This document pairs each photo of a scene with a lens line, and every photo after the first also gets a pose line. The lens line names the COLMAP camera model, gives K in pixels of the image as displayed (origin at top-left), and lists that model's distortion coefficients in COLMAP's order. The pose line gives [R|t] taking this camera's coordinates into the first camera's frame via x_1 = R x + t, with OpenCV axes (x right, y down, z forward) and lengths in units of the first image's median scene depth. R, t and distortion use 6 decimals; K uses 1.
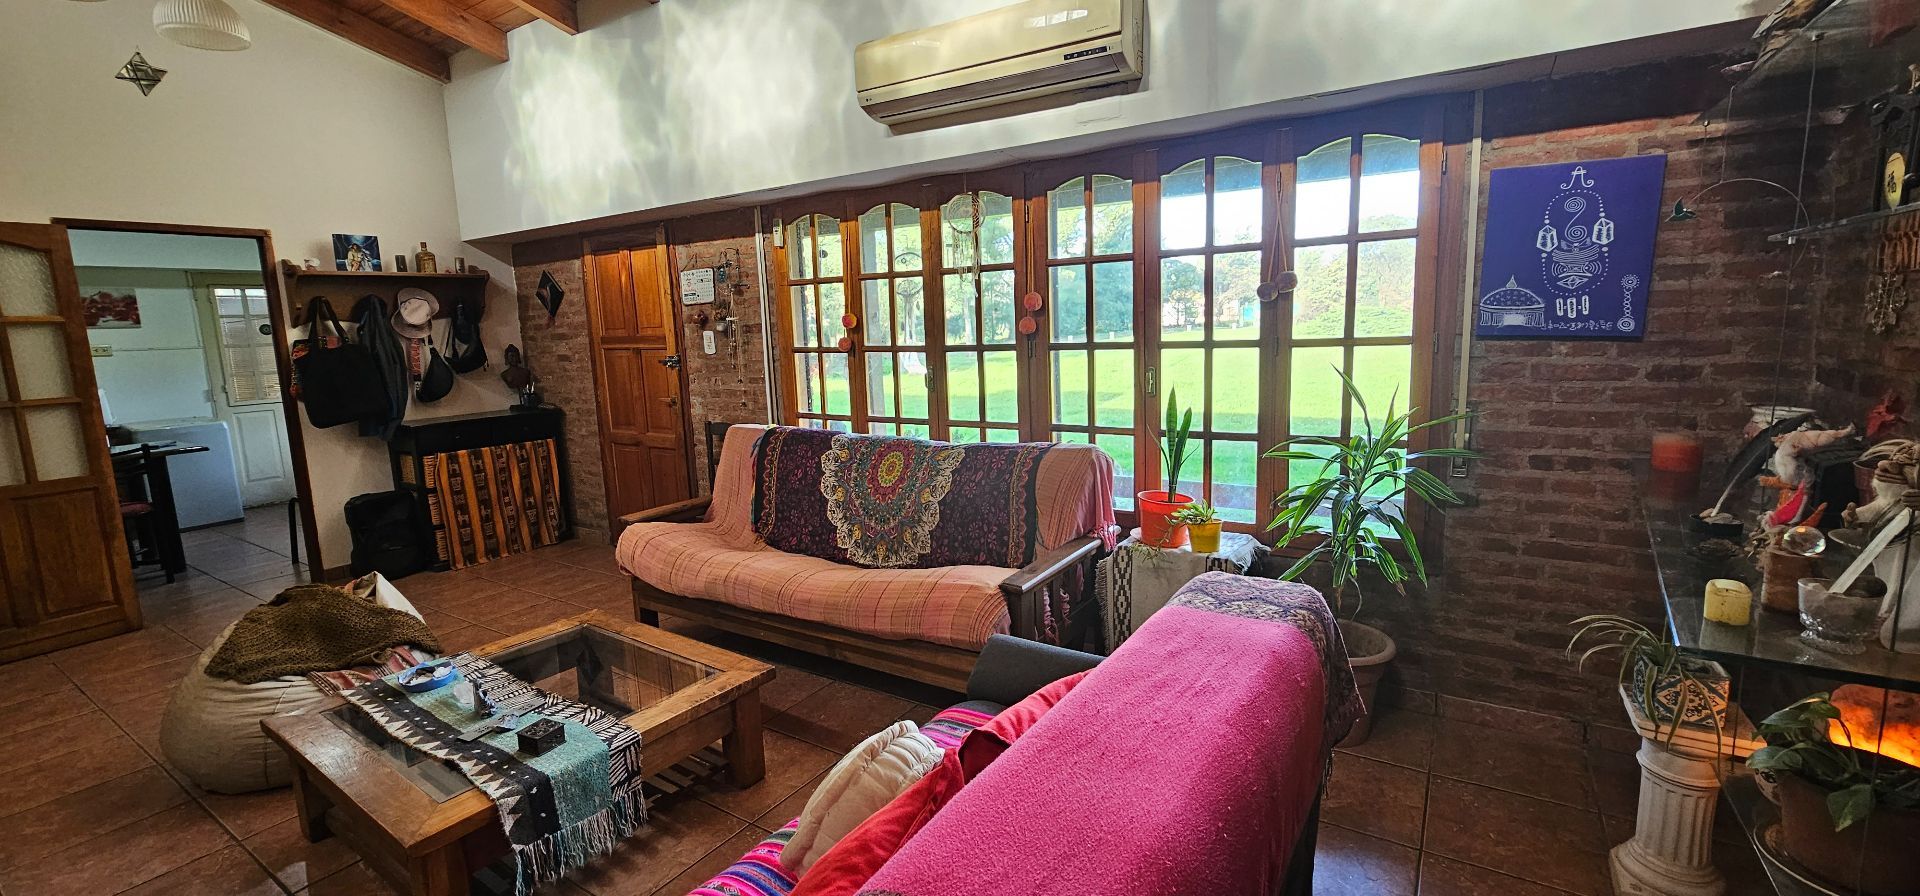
lens RADIAL K [[778.5, 0, 965.8], [0, 778.5, 436.8], [0, 0, 1]] dist [-0.000380, -0.000680]
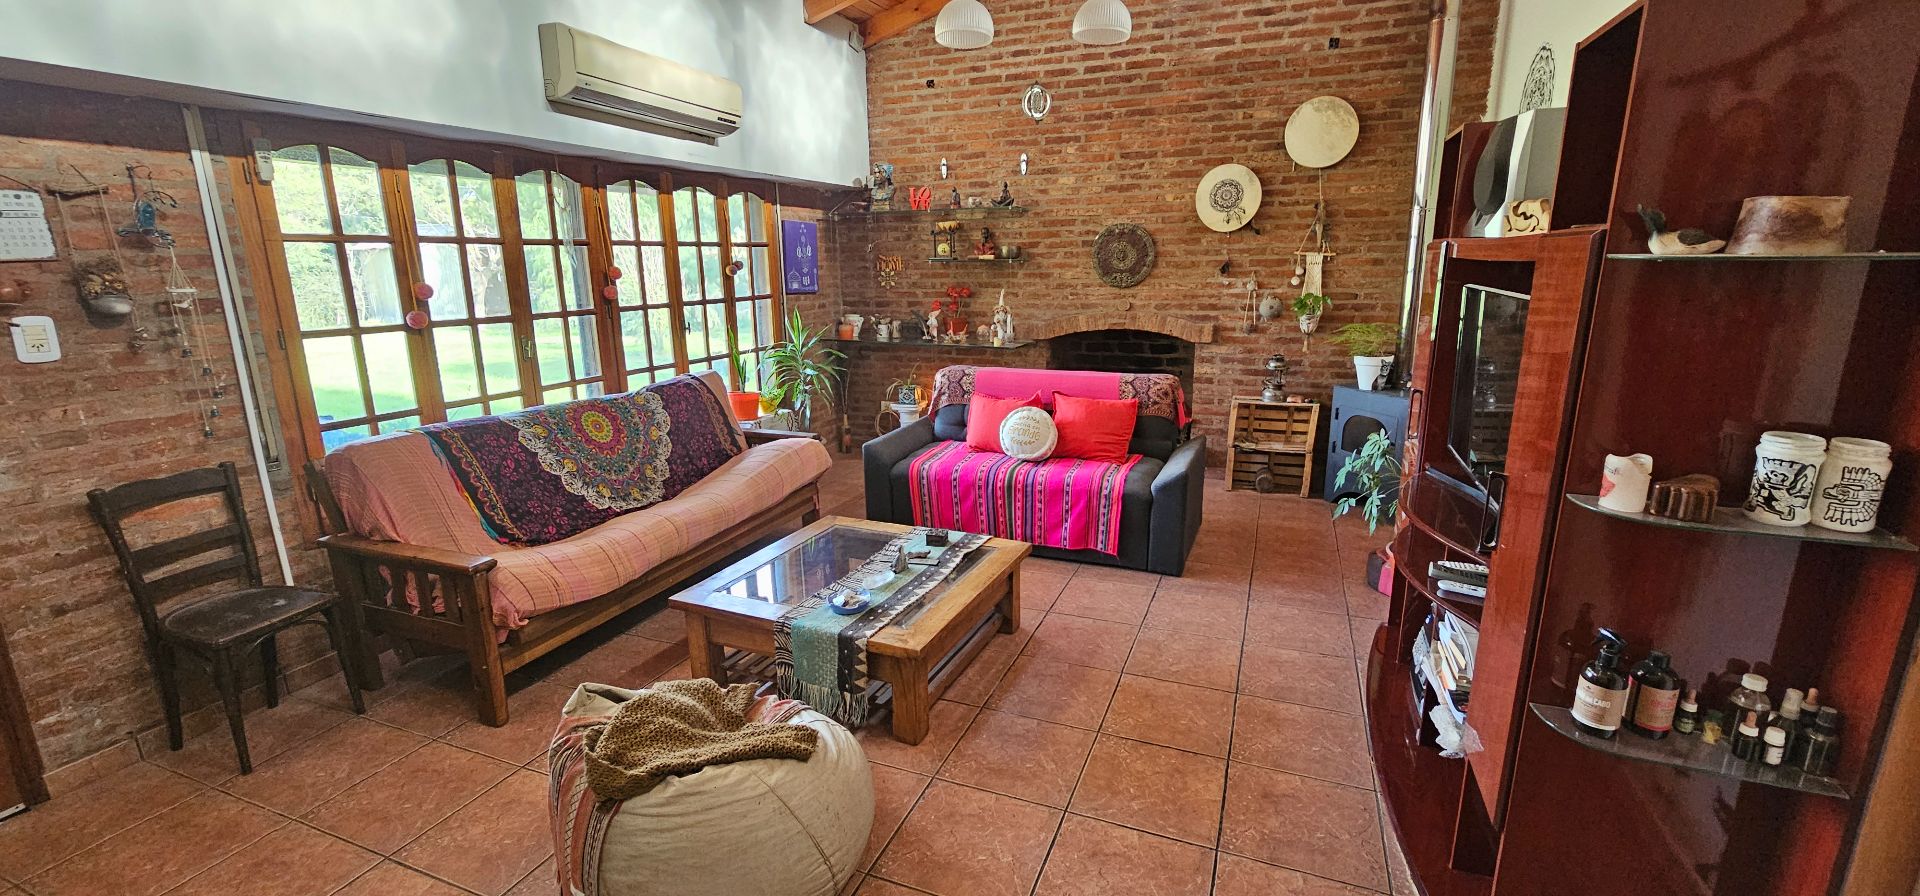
lens RADIAL K [[778.5, 0, 965.8], [0, 778.5, 436.8], [0, 0, 1]] dist [-0.000380, -0.000680]
pose [[-0.185576, -0.168660, 0.968047, -1.271947], [0.183800, 0.961814, 0.202808, -0.070637], [-0.965287, 0.215563, -0.147490, 0.706720]]
